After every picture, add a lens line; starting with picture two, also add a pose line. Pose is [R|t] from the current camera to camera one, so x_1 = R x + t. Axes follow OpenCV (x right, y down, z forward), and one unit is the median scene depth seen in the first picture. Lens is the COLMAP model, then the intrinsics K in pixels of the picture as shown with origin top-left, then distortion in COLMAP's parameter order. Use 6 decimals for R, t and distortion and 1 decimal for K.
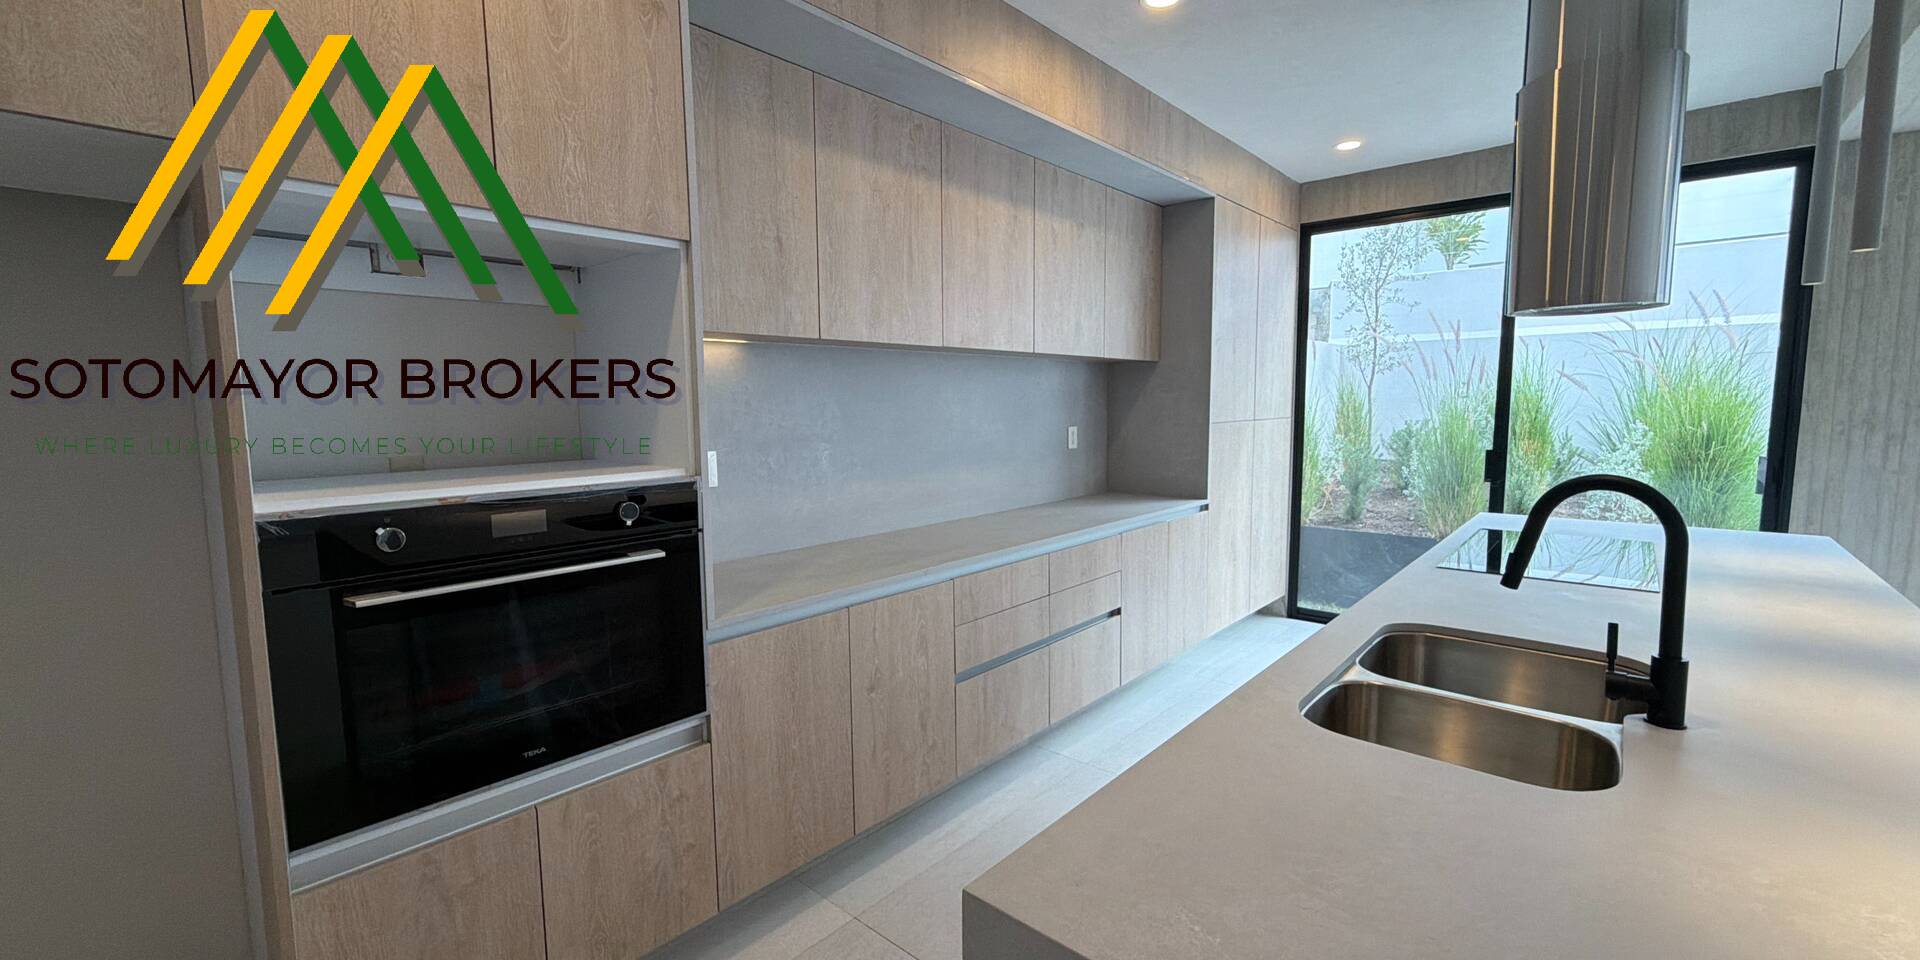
lens RADIAL K [[767.7, 0, 961.4], [0, 767.7, 479.2], [0, 0, 1]] dist [0.001310, -0.000166]
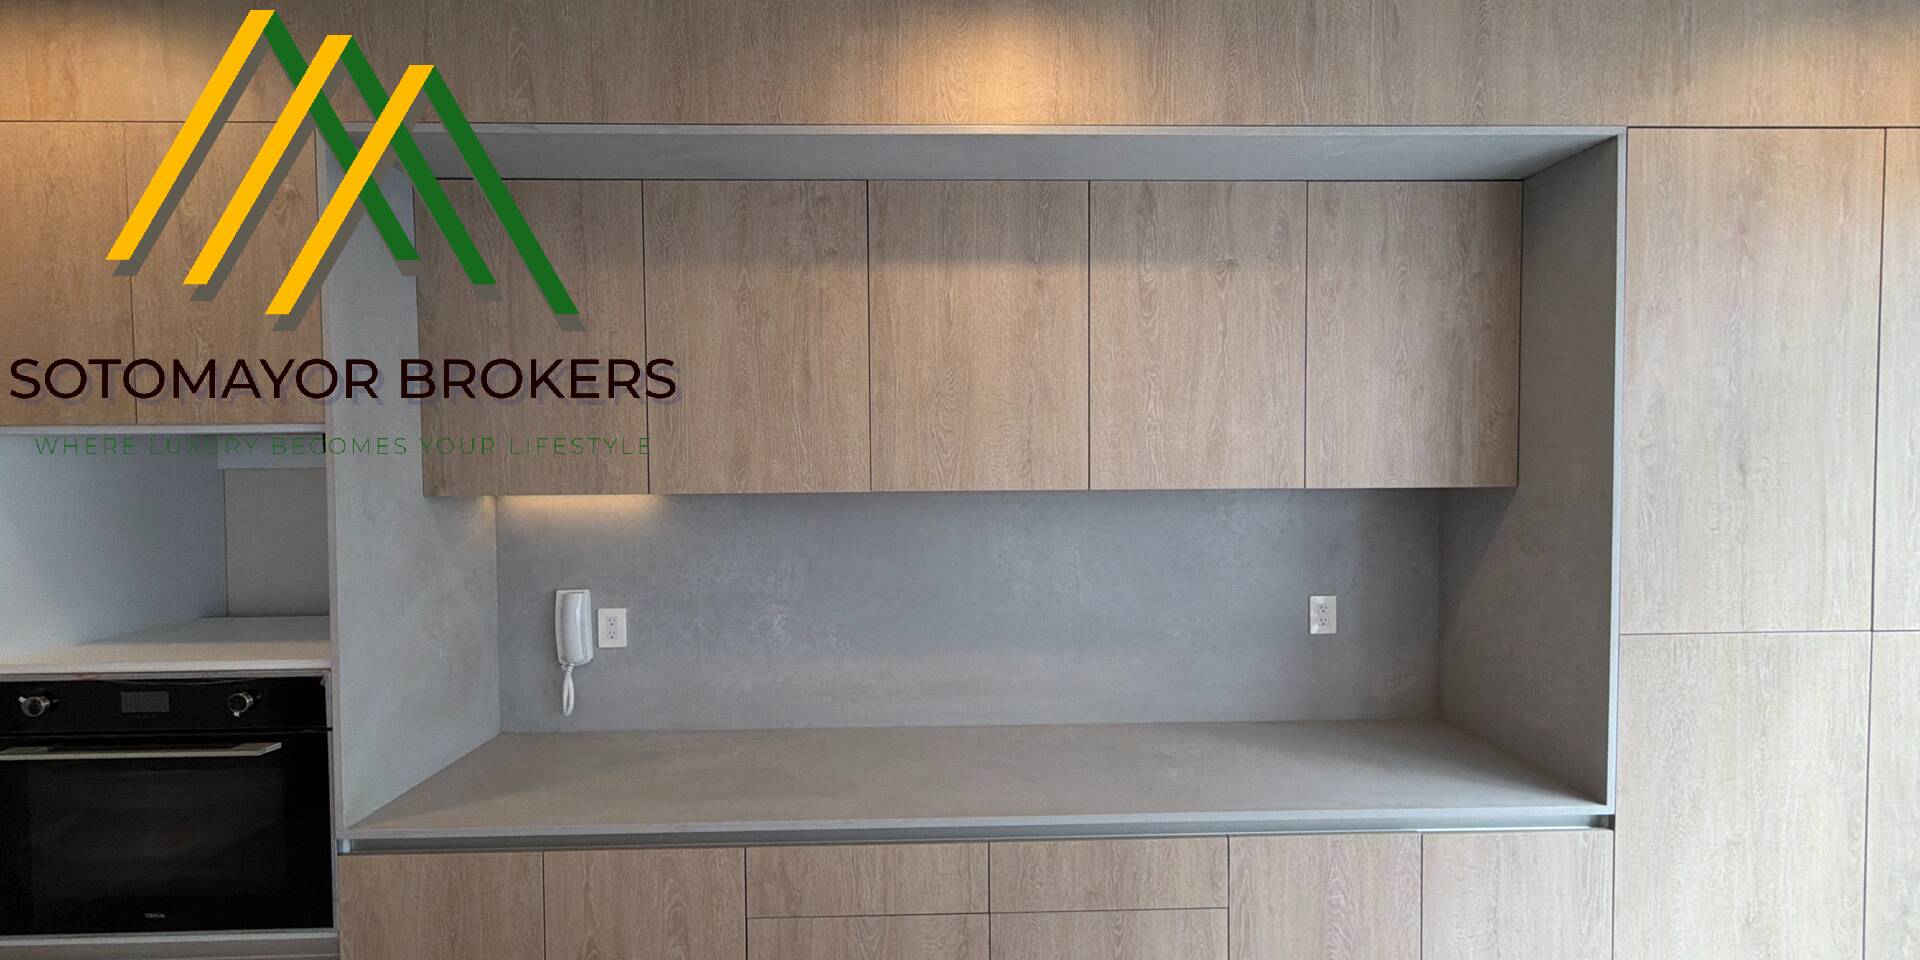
lens RADIAL K [[767.7, 0, 957.2], [0, 767.7, 480.2], [0, 0, 1]] dist [0.001310, -0.000166]
pose [[0.678703, 0.028044, -0.733877, 0.508623], [-0.074805, 0.996713, -0.031094, -0.156676], [0.730593, 0.076001, 0.678570, 0.541715]]
